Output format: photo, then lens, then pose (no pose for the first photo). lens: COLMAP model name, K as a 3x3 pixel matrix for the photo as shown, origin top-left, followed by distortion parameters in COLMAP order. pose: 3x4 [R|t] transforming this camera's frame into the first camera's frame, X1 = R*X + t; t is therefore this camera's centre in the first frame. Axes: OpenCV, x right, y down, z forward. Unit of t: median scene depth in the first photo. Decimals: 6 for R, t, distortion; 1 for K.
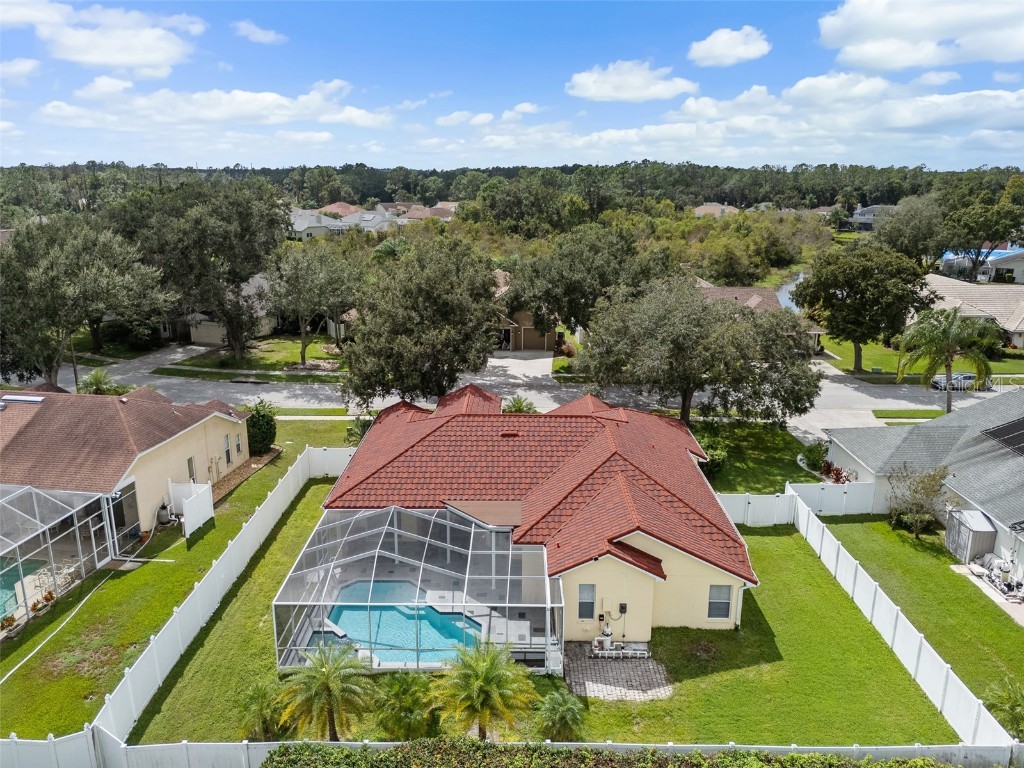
lens RADIAL K [[756.1, 0, 513.4], [0, 756.1, 383.5], [0, 0, 1]] dist [0.067229, -0.056235]
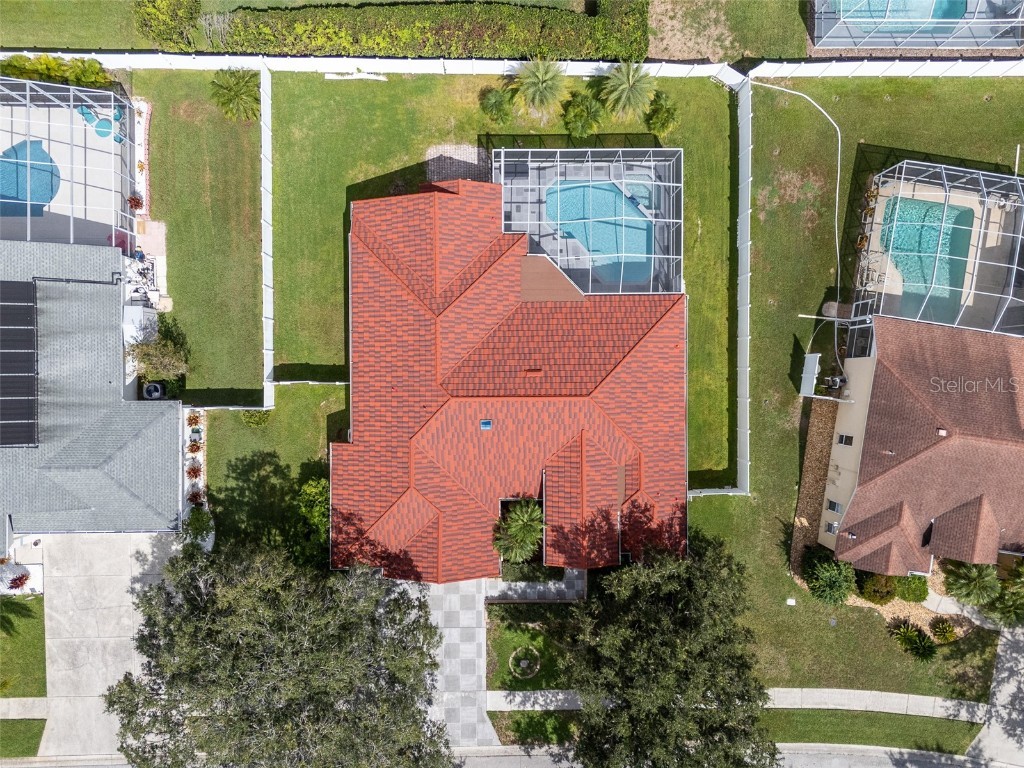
lens RADIAL K [[756.1, 0, 513.4], [0, 756.1, 383.5], [0, 0, 1]] dist [0.067229, -0.056235]
pose [[-0.999500, 0.010900, -0.029668, 0.052298], [-0.031520, -0.274261, 0.961139, -0.913333], [0.002340, 0.961594, 0.274467, 0.719882]]
